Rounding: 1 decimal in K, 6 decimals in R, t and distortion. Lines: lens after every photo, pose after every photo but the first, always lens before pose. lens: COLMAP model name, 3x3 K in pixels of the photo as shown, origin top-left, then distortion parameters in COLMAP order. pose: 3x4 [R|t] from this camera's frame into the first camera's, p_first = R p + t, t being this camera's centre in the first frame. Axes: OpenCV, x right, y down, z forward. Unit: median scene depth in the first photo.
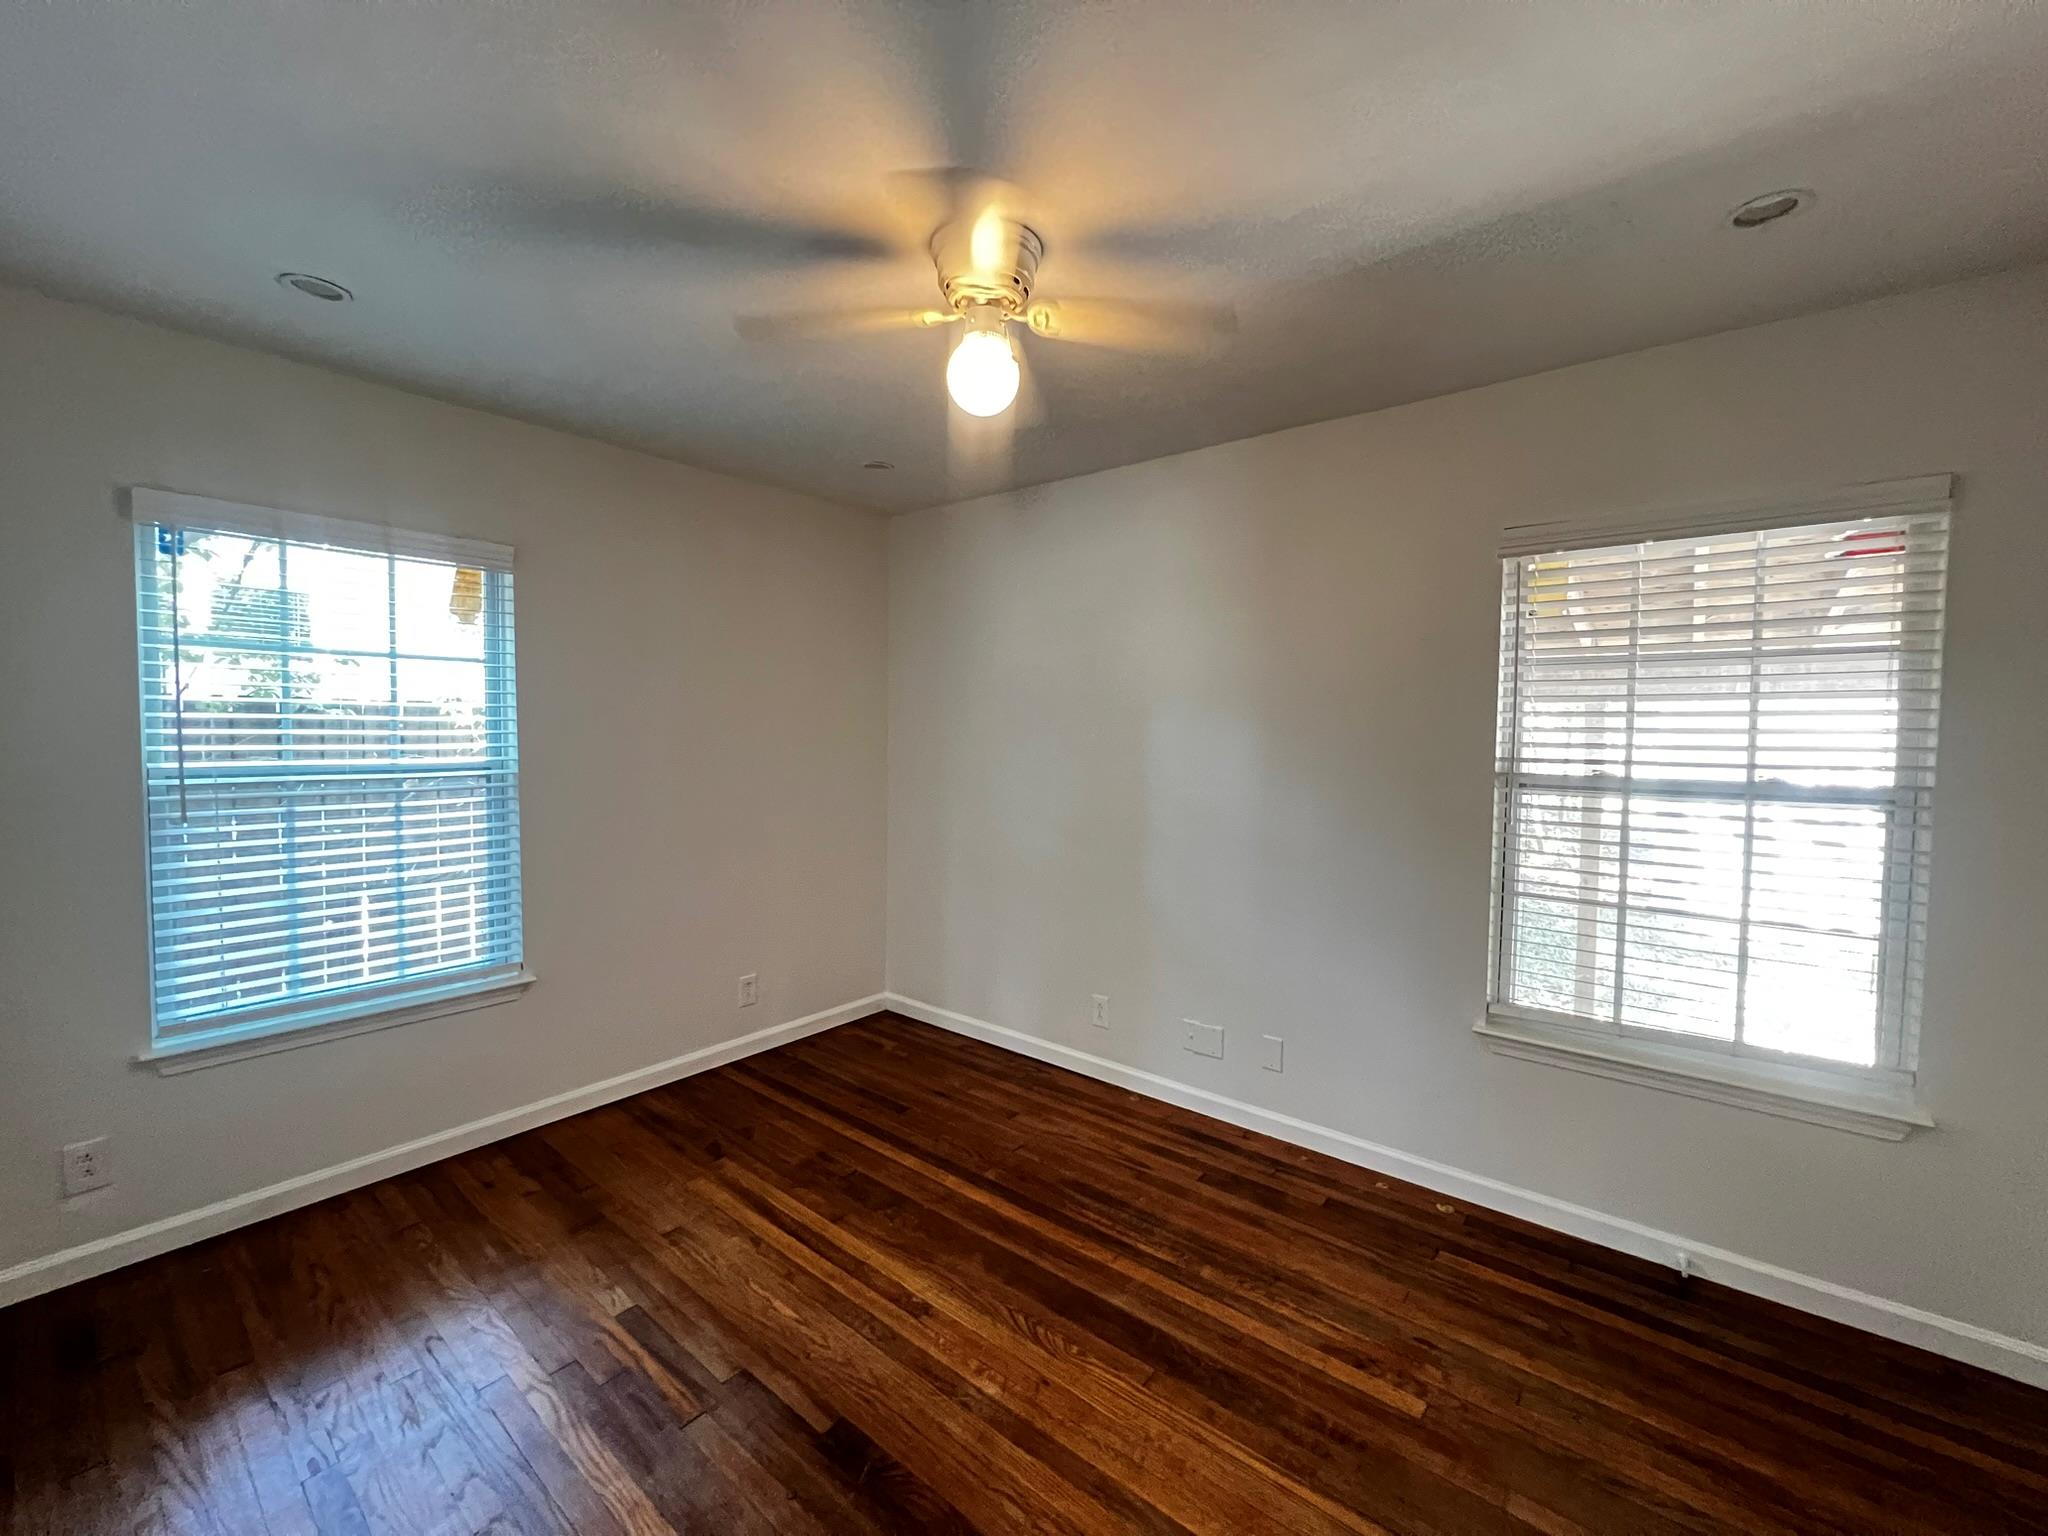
lens RADIAL K [[829.2, 0, 1017.5], [0, 829.2, 760.1], [0, 0, 1]] dist [-0.000378, 0.000440]
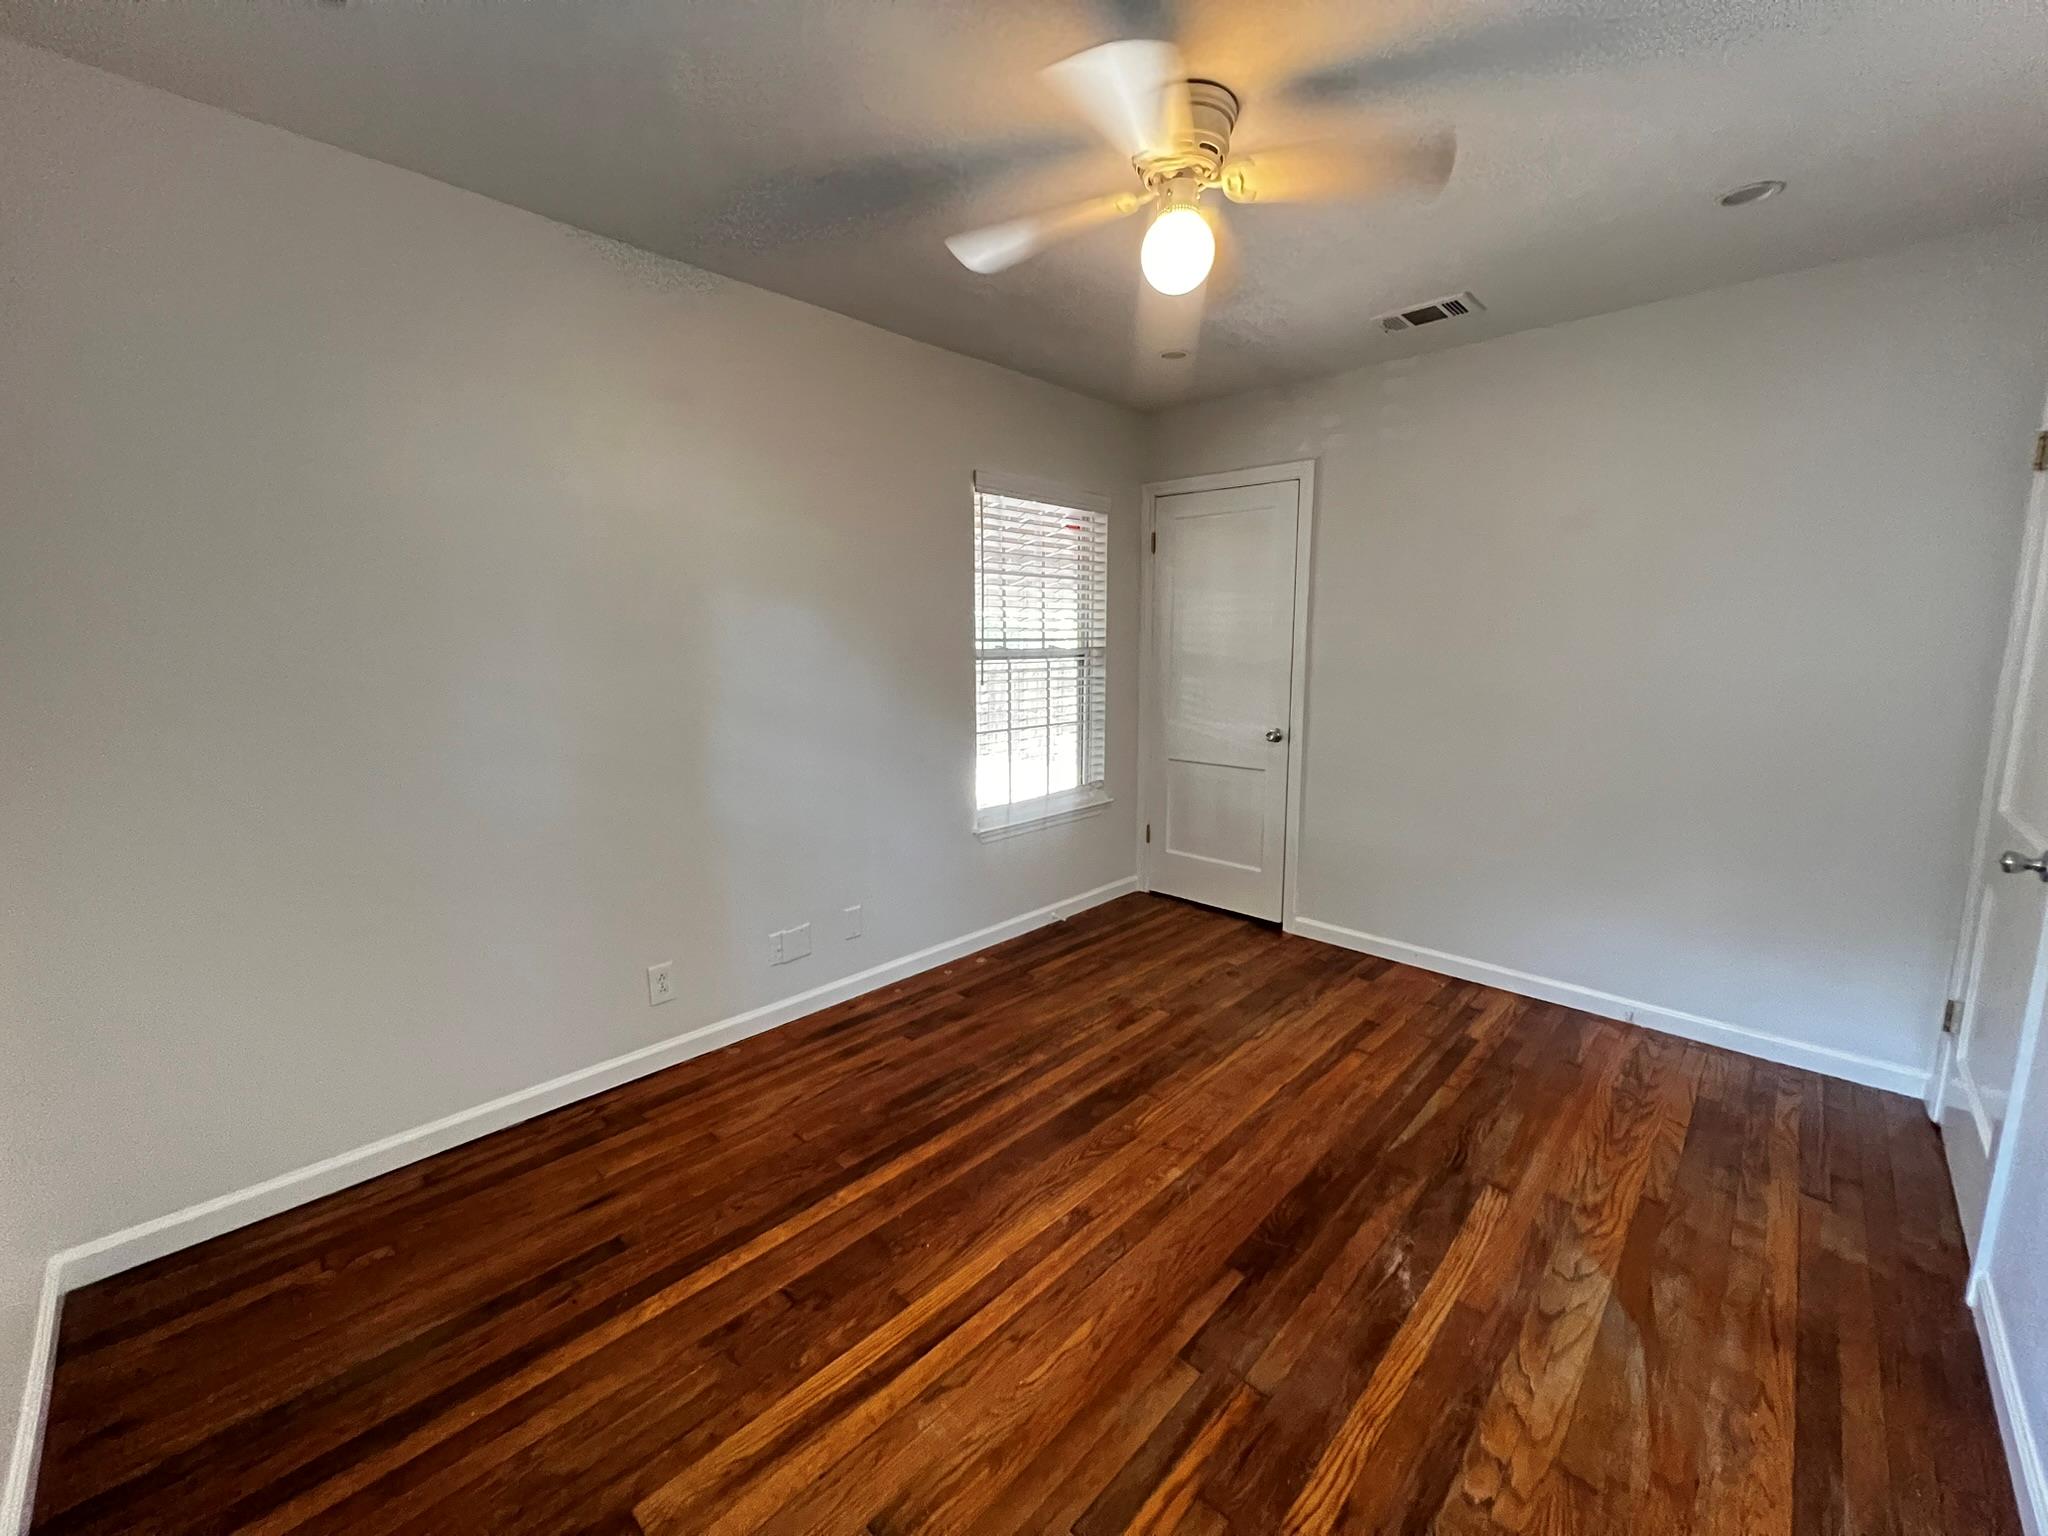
lens RADIAL K [[785.2, 0, 1077.9], [0, 785.2, 753.1], [0, 0, 1]] dist [0.002590, 0.000286]
pose [[0.073088, -0.158946, 0.984578, -0.817597], [0.038432, 0.986934, 0.156474, -0.013187], [-0.996585, 0.026403, 0.078242, 0.801816]]
